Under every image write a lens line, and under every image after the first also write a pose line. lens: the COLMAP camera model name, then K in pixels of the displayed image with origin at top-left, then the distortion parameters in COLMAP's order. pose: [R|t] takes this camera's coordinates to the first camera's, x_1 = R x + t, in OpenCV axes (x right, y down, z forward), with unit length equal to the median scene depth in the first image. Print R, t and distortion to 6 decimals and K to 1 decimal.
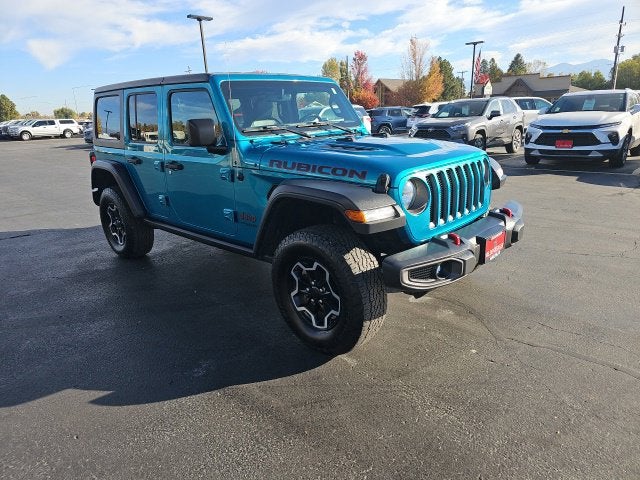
lens RADIAL K [[421.4, 0, 315.9], [0, 421.4, 238.4], [0, 0, 1]] dist [0.057364, -0.043171]
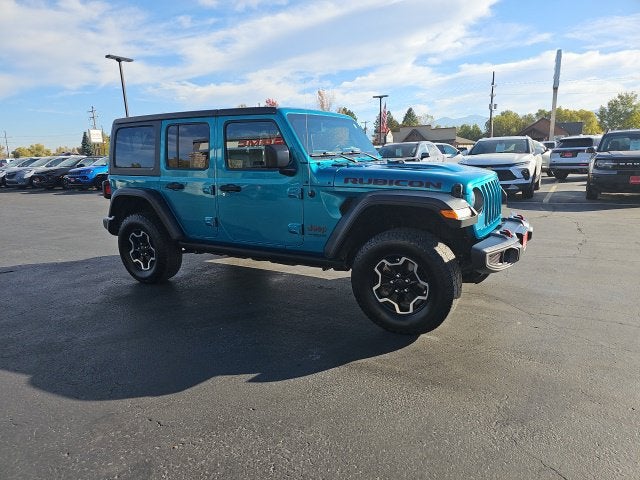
lens RADIAL K [[422.5, 0, 321.2], [0, 422.5, 242.9], [0, 0, 1]] dist [0.054011, -0.040830]
pose [[0.975558, -0.034752, 0.216975, -0.322749], [0.054037, 0.995034, -0.083587, 0.068416], [-0.212992, 0.093269, 0.972592, -0.092459]]
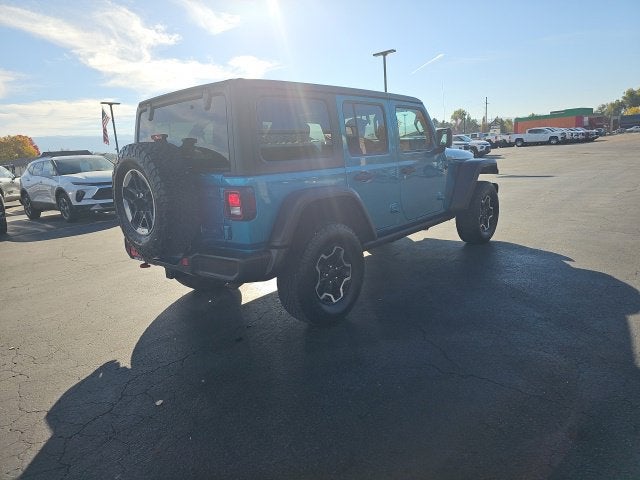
lens RADIAL K [[421.4, 0, 321.2], [0, 421.4, 239.5], [0, 0, 1]] dist [0.057364, -0.043171]
pose [[-0.031542, -0.160704, 0.986499, -1.375371], [0.354828, 0.920901, 0.161363, -0.248160], [-0.934400, 0.355127, 0.027975, 1.171594]]
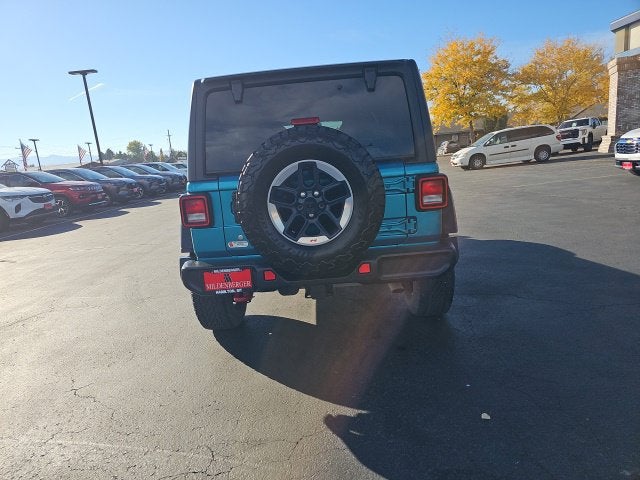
lens RADIAL K [[421.4, 0, 311.3], [0, 421.4, 241.9], [0, 0, 1]] dist [0.057364, -0.043171]
pose [[-0.662316, -0.046896, 0.747755, -1.025056], [0.323714, 0.882162, 0.342052, -0.464638], [-0.675682, 0.468605, -0.569089, 1.866084]]
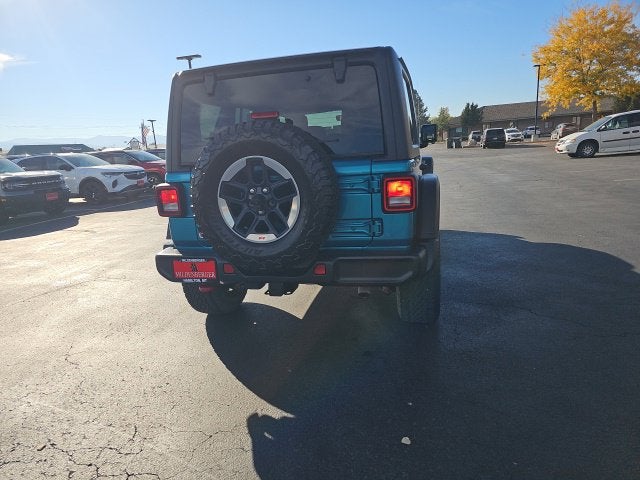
lens RADIAL K [[421.4, 0, 314.1], [0, 421.4, 243.6], [0, 0, 1]] dist [0.057364, -0.043171]
pose [[-0.483636, -0.121005, 0.866864, -1.133482], [0.336026, 0.888834, 0.311545, -0.409979], [-0.808197, 0.441964, -0.389212, 1.686933]]
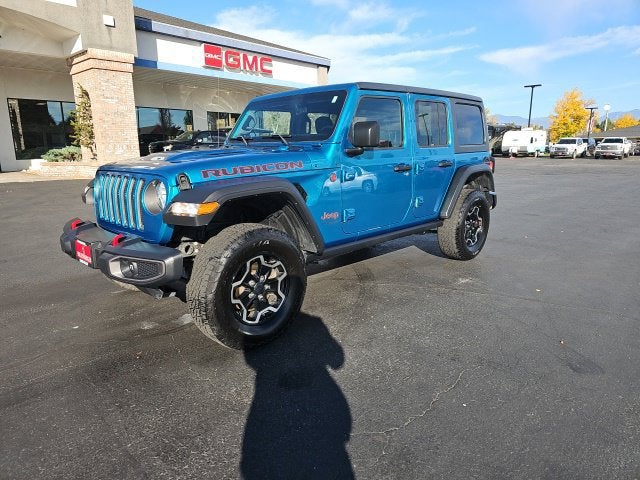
lens RADIAL K [[421.3, 0, 319.1], [0, 421.3, 238.4], [0, 0, 1]] dist [0.057075, -0.043334]
pose [[-0.009262, 0.254464, -0.967038, 1.089304], [-0.280908, 0.927474, 0.246744, -0.298295], [0.959690, 0.273934, 0.062891, 1.005061]]
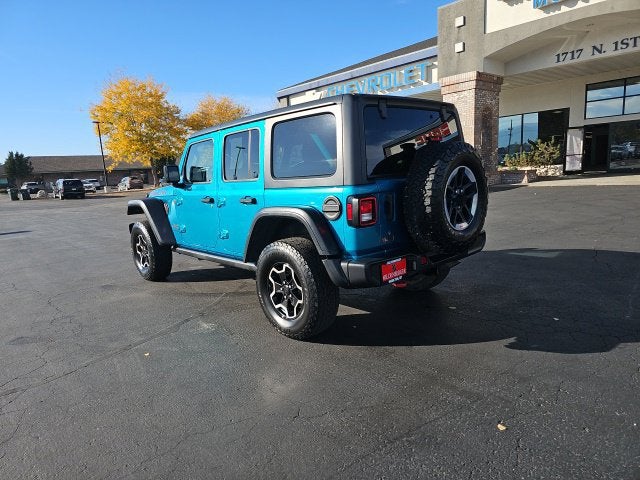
lens RADIAL K [[419.0, 0, 312.3], [0, 419.0, 245.1], [0, 0, 1]] dist [0.056949, -0.042362]
pose [[-0.991951, 0.089684, 0.089389, -0.330413], [0.120478, 0.885727, 0.448300, -0.631514], [-0.038969, 0.455461, -0.889402, 2.286090]]
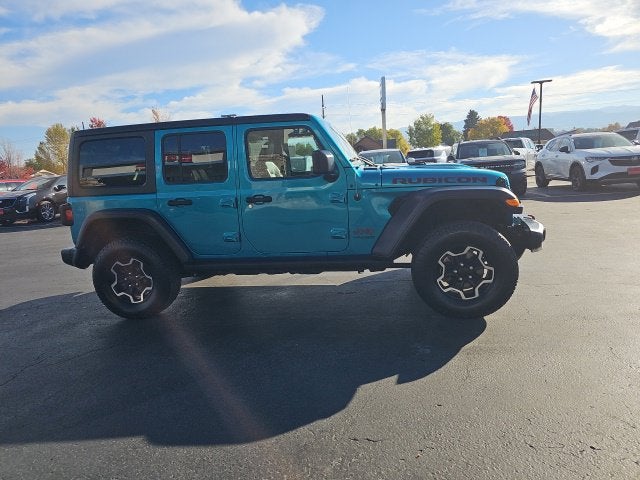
lens RADIAL K [[422.5, 0, 312.1], [0, 422.5, 239.0], [0, 0, 1]] dist [0.054011, -0.040830]
pose [[0.837968, -0.114263, 0.533624, -0.730686], [0.191784, 0.977121, -0.091939, 0.040866], [-0.510910, 0.179382, 0.840710, 0.079758]]
